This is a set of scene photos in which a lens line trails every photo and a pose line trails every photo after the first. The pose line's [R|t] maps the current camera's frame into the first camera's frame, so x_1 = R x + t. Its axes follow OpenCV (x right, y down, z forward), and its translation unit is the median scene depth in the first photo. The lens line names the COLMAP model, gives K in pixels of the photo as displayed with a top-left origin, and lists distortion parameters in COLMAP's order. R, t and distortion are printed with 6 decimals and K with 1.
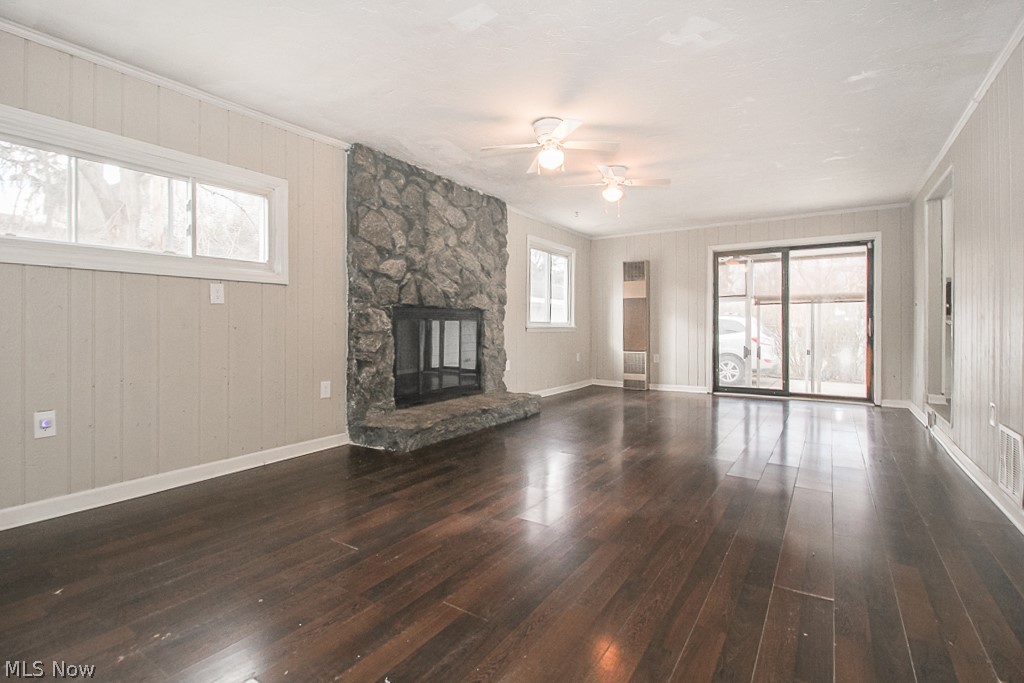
lens RADIAL K [[490.2, 0, 516.6], [0, 490.2, 327.3], [0, 0, 1]] dist [0.009308, -0.012148]
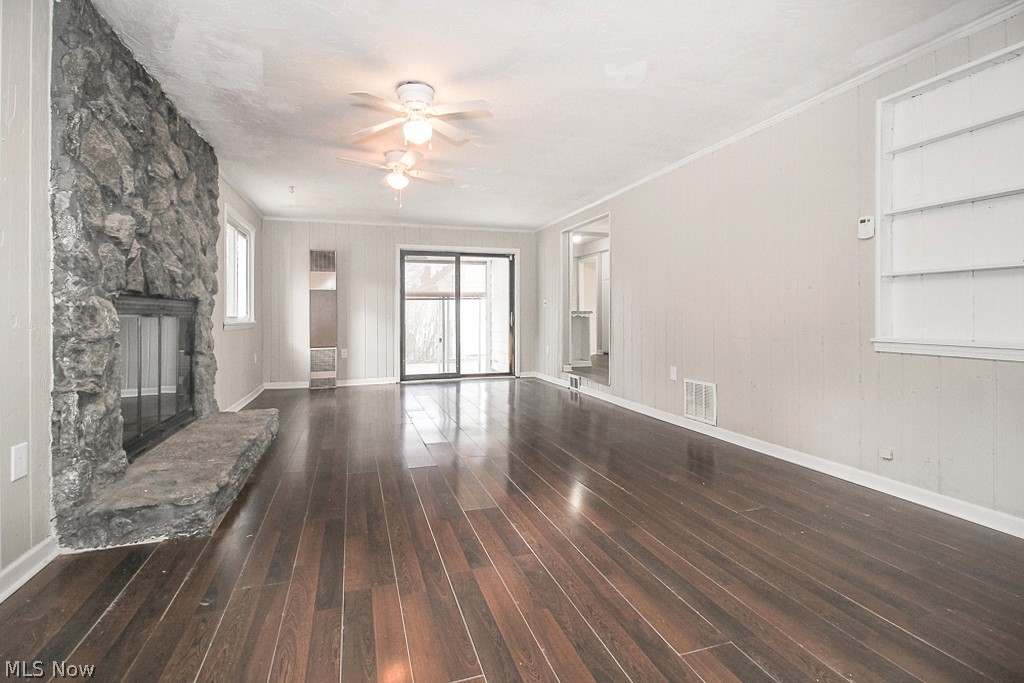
lens RADIAL K [[468.4, 0, 507.6], [0, 468.4, 318.7], [0, 0, 1]] dist [-0.002377, -0.001331]
pose [[0.632293, -0.009041, 0.774677, -0.291763], [0.008037, 0.999955, 0.005111, -0.009092], [-0.774688, 0.002994, 0.632337, 0.218263]]
